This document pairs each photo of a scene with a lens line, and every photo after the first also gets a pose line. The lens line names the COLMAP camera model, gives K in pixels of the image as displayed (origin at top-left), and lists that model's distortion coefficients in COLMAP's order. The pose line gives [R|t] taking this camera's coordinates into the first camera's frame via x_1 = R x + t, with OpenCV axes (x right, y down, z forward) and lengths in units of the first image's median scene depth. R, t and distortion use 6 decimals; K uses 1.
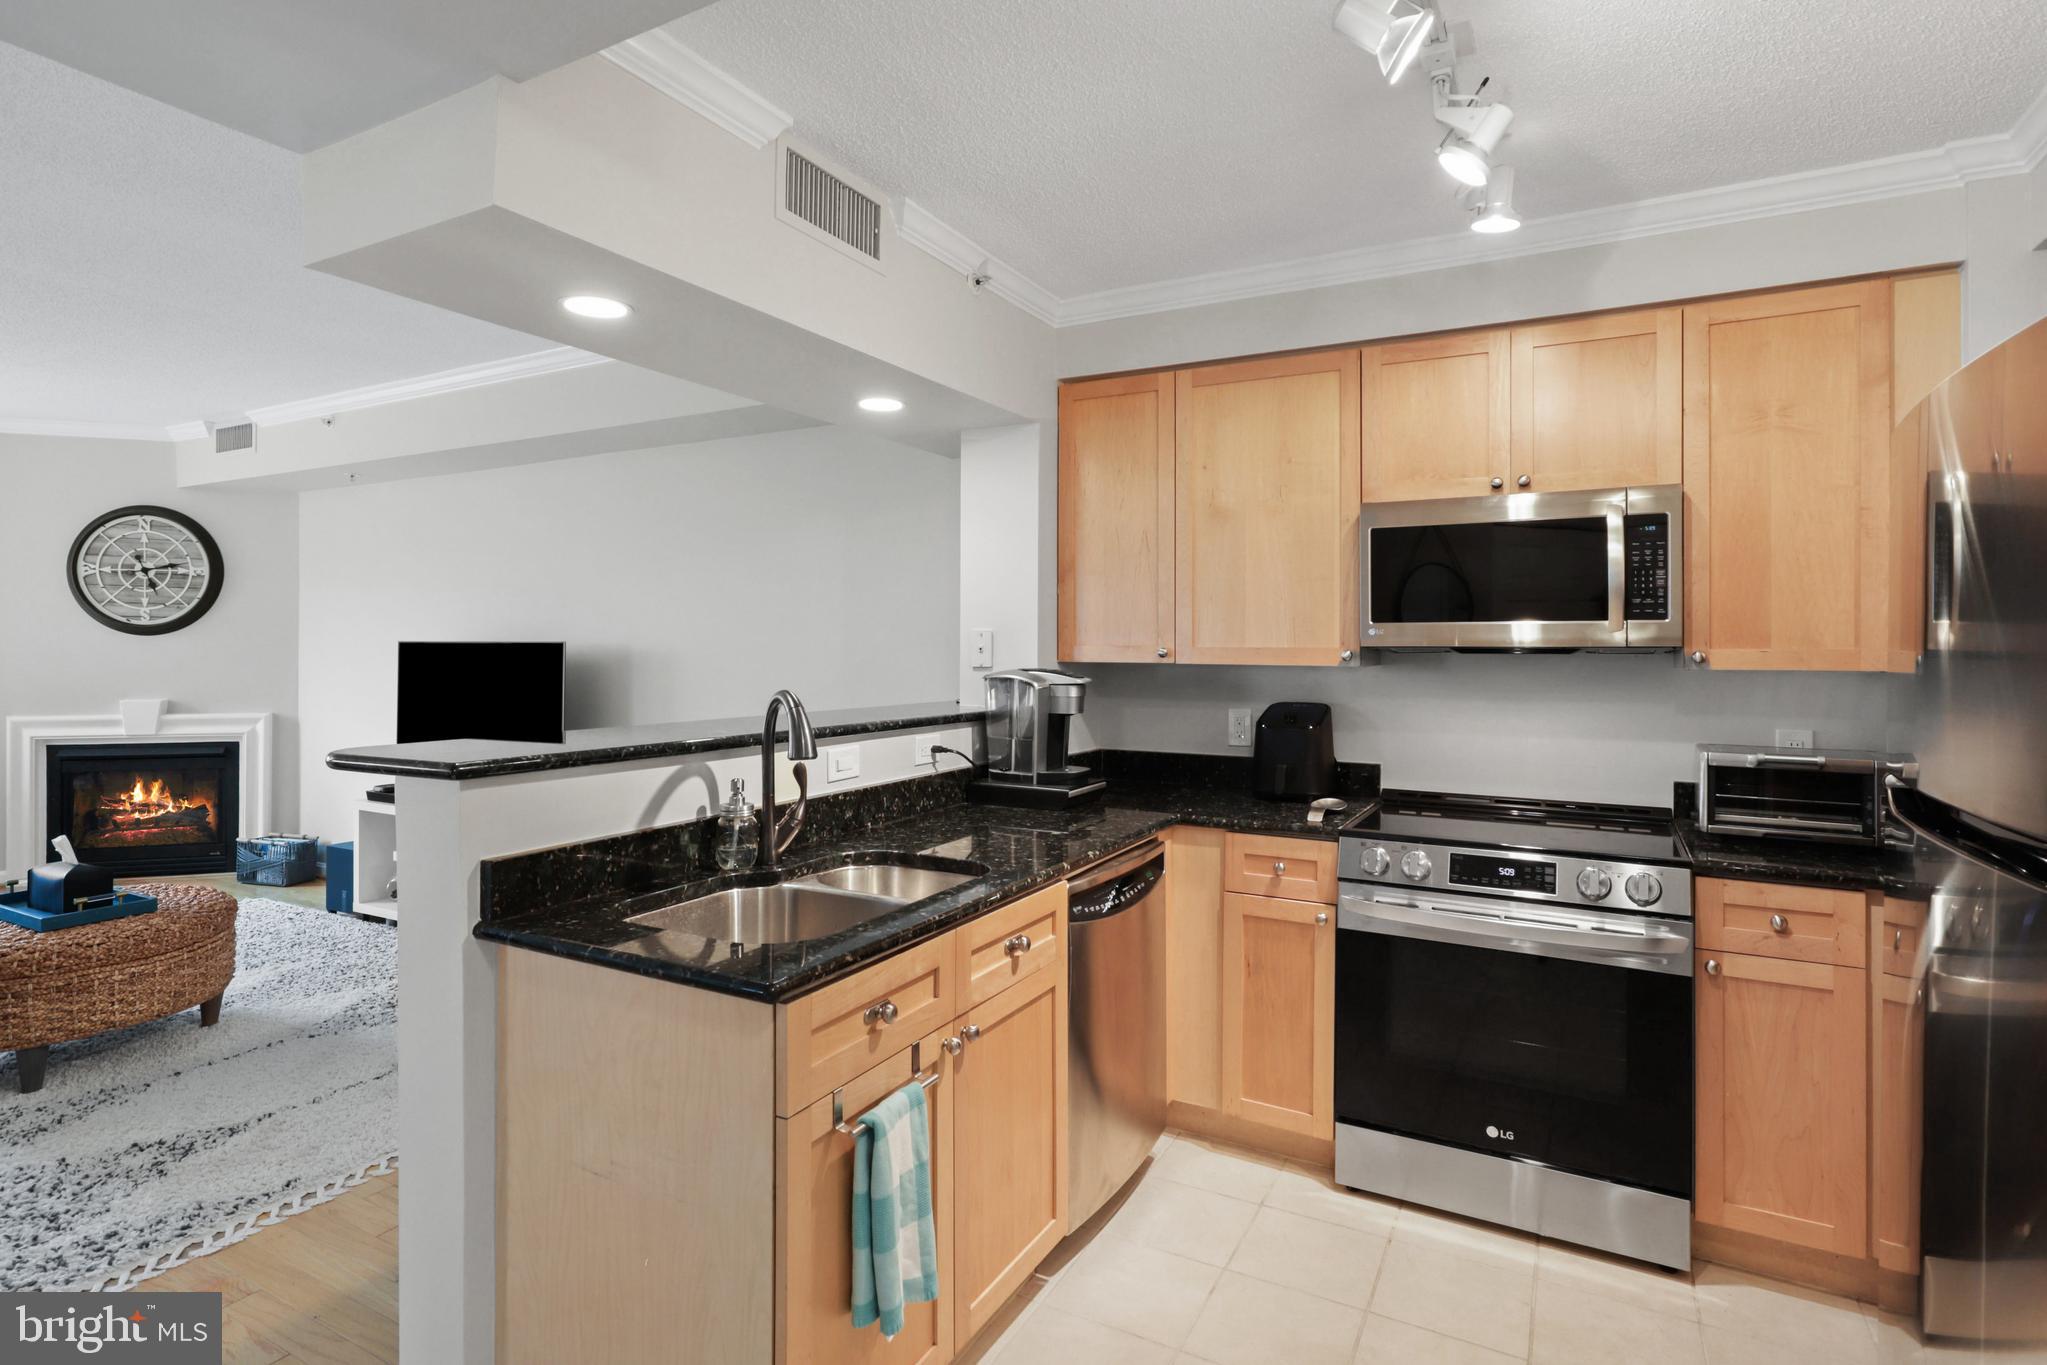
lens RADIAL K [[1040.8, 0, 1018.6], [0, 1040.8, 641.2], [0, 0, 1]] dist [-0.002909, 0.001811]
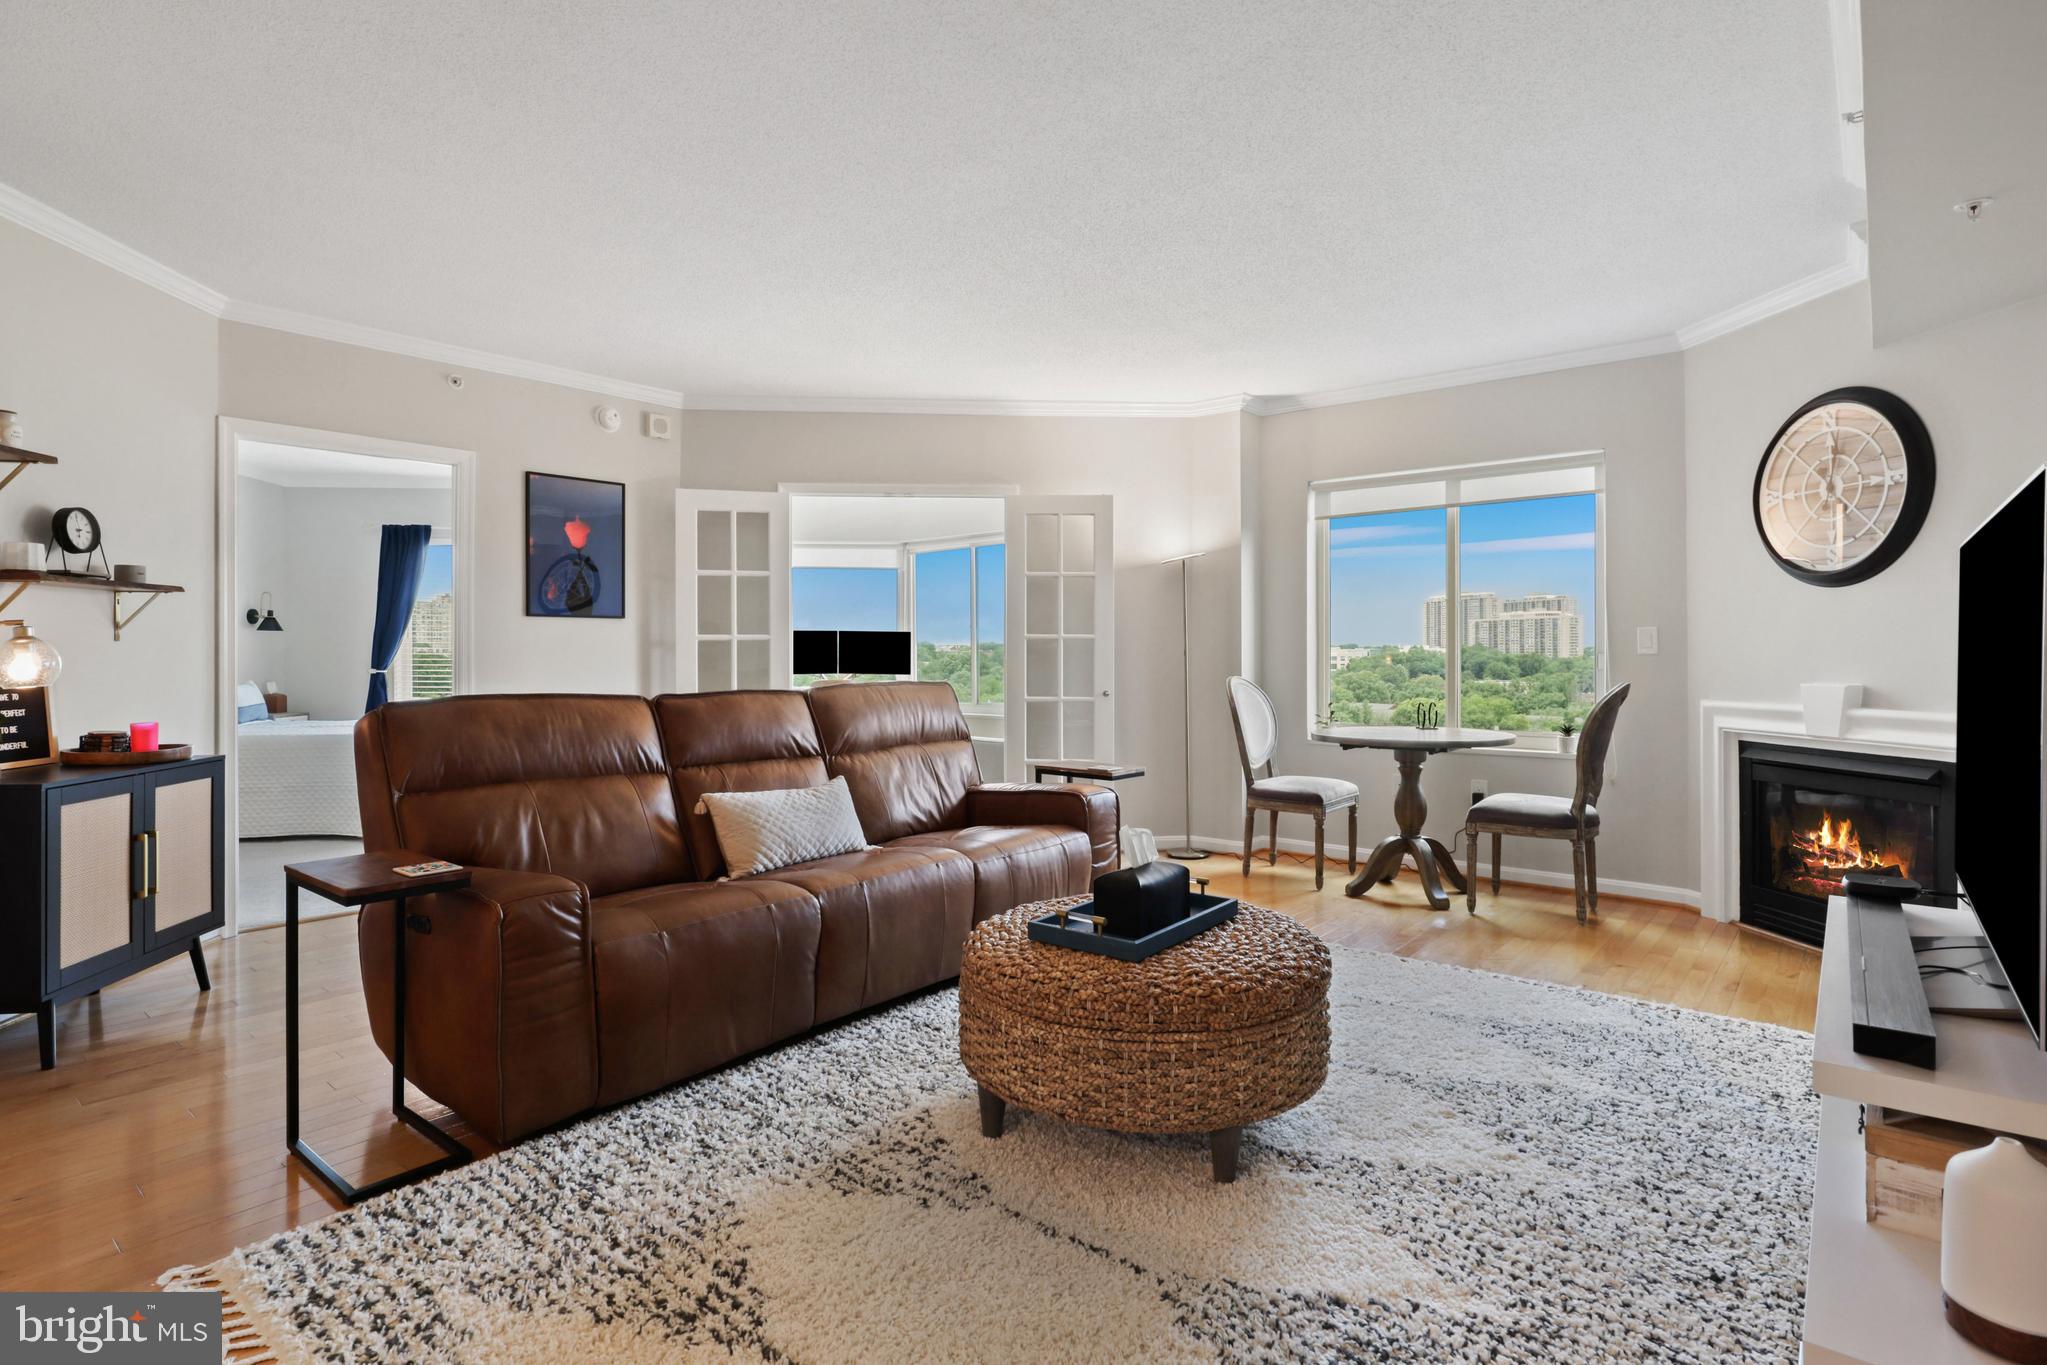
lens RADIAL K [[1034.6, 0, 1011.9], [0, 1034.6, 651.9], [0, 0, 1]] dist [-0.017445, 0.009768]
pose [[-0.195871, -0.006946, -0.980605, -0.197915], [0.003271, 0.999965, -0.007737, 0.078595], [0.980624, -0.004723, -0.195841, 1.237629]]
